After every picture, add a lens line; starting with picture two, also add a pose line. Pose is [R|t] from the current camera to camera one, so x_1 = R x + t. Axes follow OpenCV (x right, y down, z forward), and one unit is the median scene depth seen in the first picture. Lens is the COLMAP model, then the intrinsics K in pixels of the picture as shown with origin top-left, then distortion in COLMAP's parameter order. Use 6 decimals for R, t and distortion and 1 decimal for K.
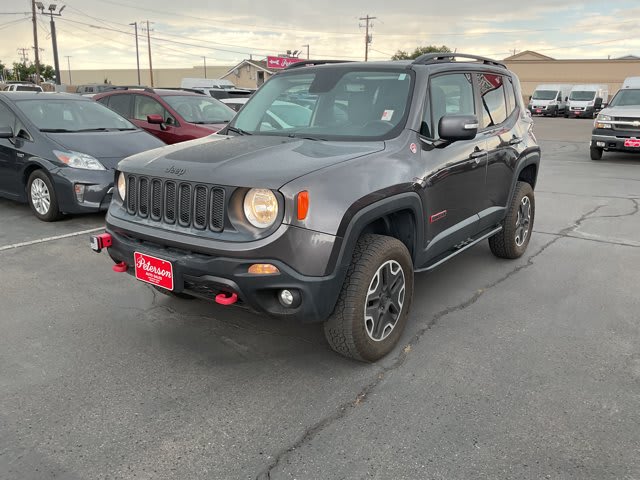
lens RADIAL K [[532.5, 0, 321.9], [0, 532.5, 244.1], [0, 0, 1]] dist [0.046147, -0.085165]
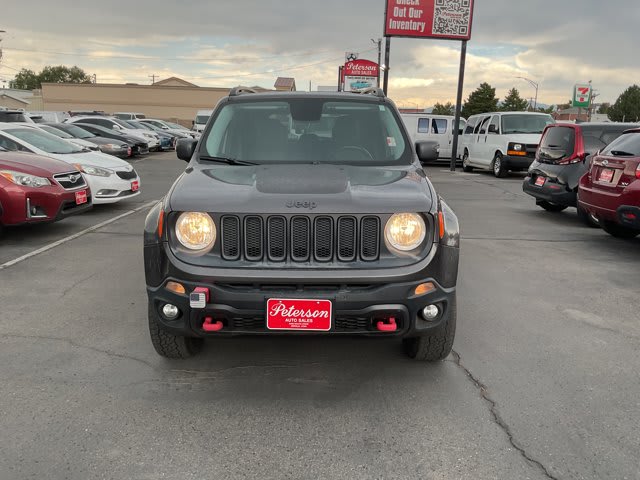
lens RADIAL K [[532.5, 0, 321.9], [0, 532.5, 244.1], [0, 0, 1]] dist [0.046147, -0.085165]
pose [[0.802834, -0.126102, 0.582715, -0.806573], [0.150071, 0.988649, 0.007188, -0.070782], [-0.577007, 0.081677, 0.812645, 0.230611]]
